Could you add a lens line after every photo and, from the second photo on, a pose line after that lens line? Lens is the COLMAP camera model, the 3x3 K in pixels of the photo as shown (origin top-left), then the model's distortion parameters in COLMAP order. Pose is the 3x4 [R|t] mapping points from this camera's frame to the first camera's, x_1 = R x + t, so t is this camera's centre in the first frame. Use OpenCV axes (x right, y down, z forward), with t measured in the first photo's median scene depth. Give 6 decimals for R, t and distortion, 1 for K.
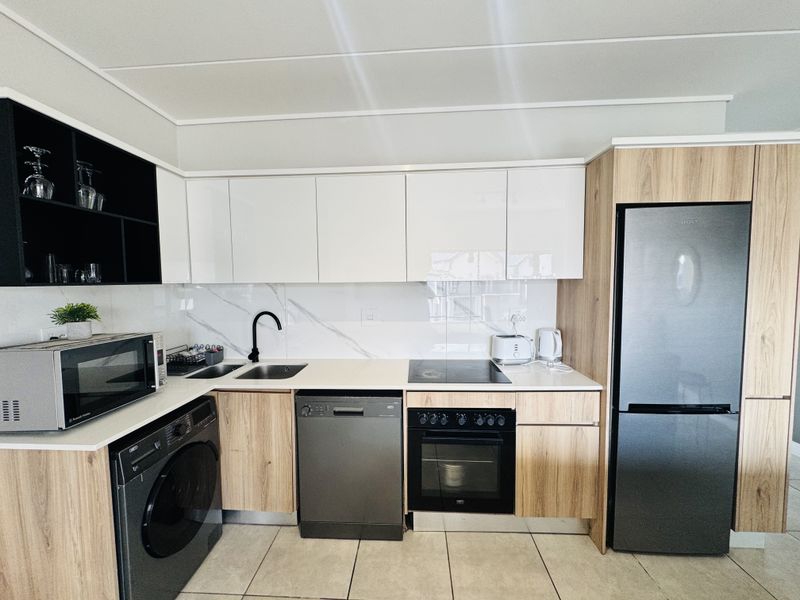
lens RADIAL K [[318.9, 0, 397.2], [0, 318.9, 299.7], [0, 0, 1]] dist [-0.001182, 0.000082]
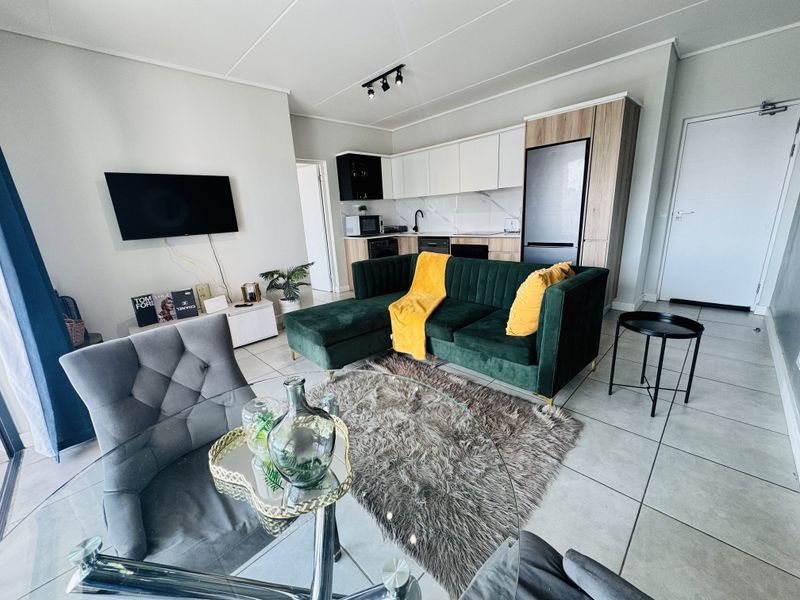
lens RADIAL K [[318.9, 0, 398.0], [0, 318.9, 300.0], [0, 0, 1]] dist [-0.001182, 0.000082]
pose [[0.737960, 0.150864, -0.657765, 1.619227], [0.005511, 0.973312, 0.229420, 0.202974], [0.674822, -0.172928, 0.717434, -1.333850]]
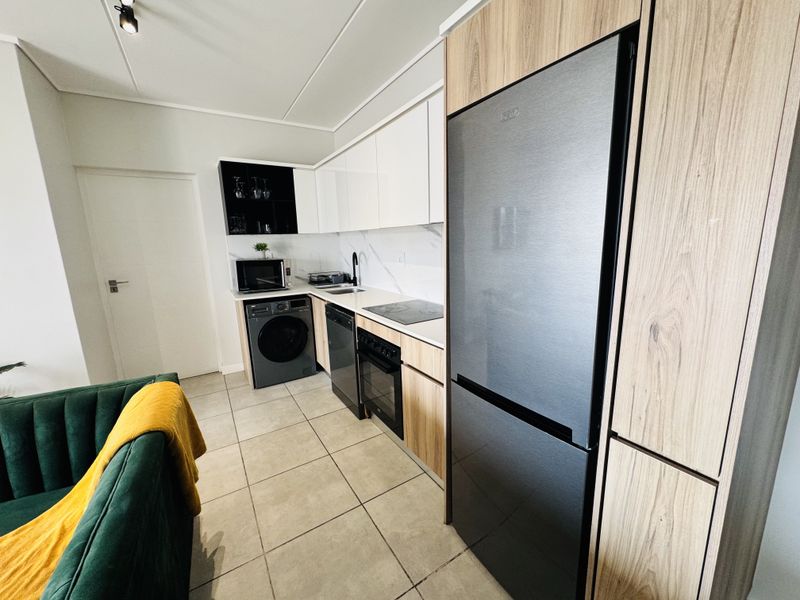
lens RADIAL K [[318.9, 0, 398.6], [0, 318.9, 299.7], [0, 0, 1]] dist [-0.001182, 0.000082]
pose [[0.575530, 0.148635, -0.804160, 1.285675], [-0.028392, 0.986383, 0.161996, 0.012943], [0.817288, -0.070402, 0.571913, 0.429179]]
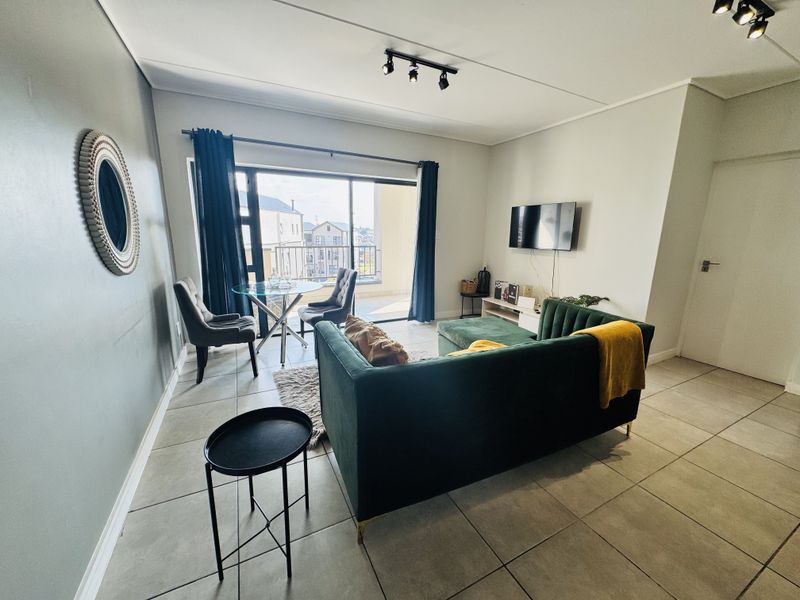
lens RADIAL K [[318.9, 0, 399.8], [0, 318.9, 299.7], [0, 0, 1]] dist [-0.001182, 0.000082]
pose [[-0.867609, 0.102233, -0.486624, 1.622497], [-0.034983, 0.963662, 0.264823, 0.010233], [0.496014, 0.246787, -0.832506, 0.940142]]
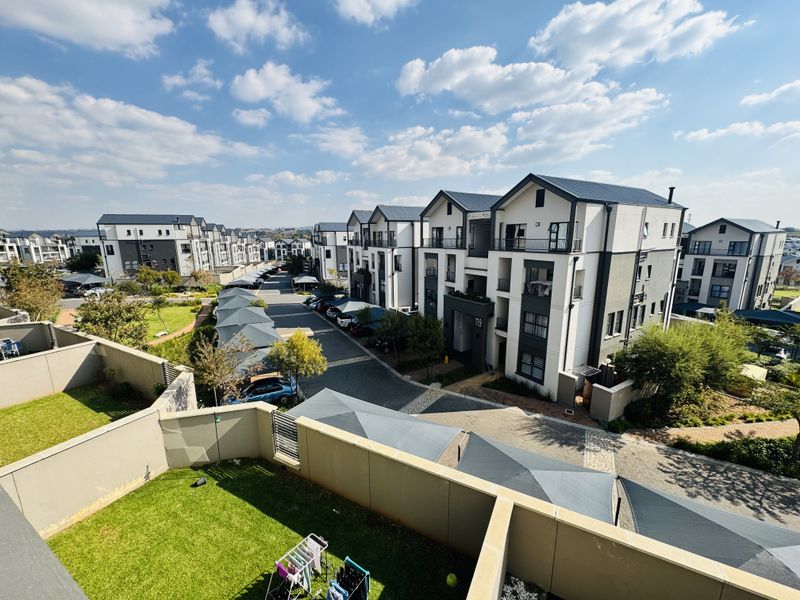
lens RADIAL K [[318.9, 0, 398.3], [0, 318.9, 298.3], [0, 0, 1]] dist [-0.001182, 0.000082]
pose [[-0.898514, -0.068824, 0.433515, 1.367427], [0.041312, 0.969988, 0.239618, 0.395862], [-0.436996, 0.233210, -0.868705, -3.121844]]
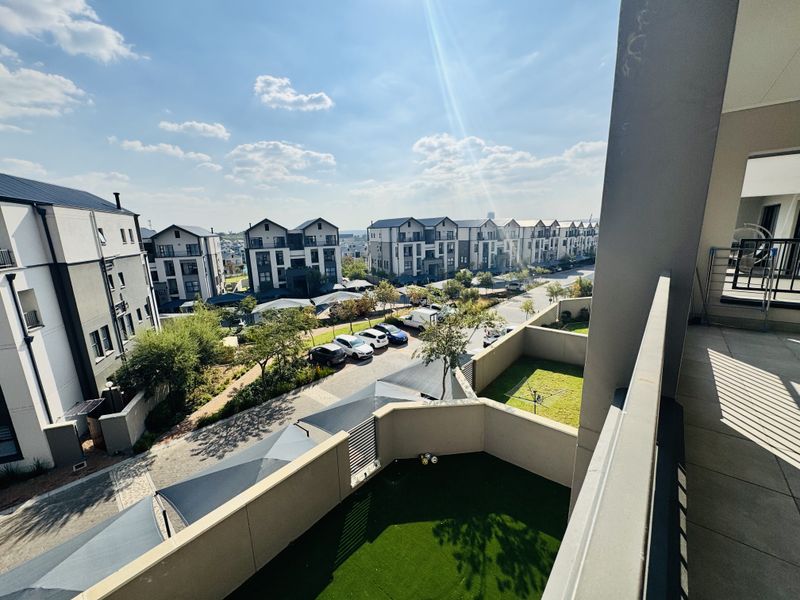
lens RADIAL K [[318.9, 0, 399.7], [0, 318.9, 298.2], [0, 0, 1]] dist [-0.001182, 0.000082]
pose [[-0.608339, 0.190557, -0.770462, 0.933246], [-0.010964, 0.968639, 0.248229, 0.380714], [0.793601, 0.159455, -0.587172, -3.013073]]
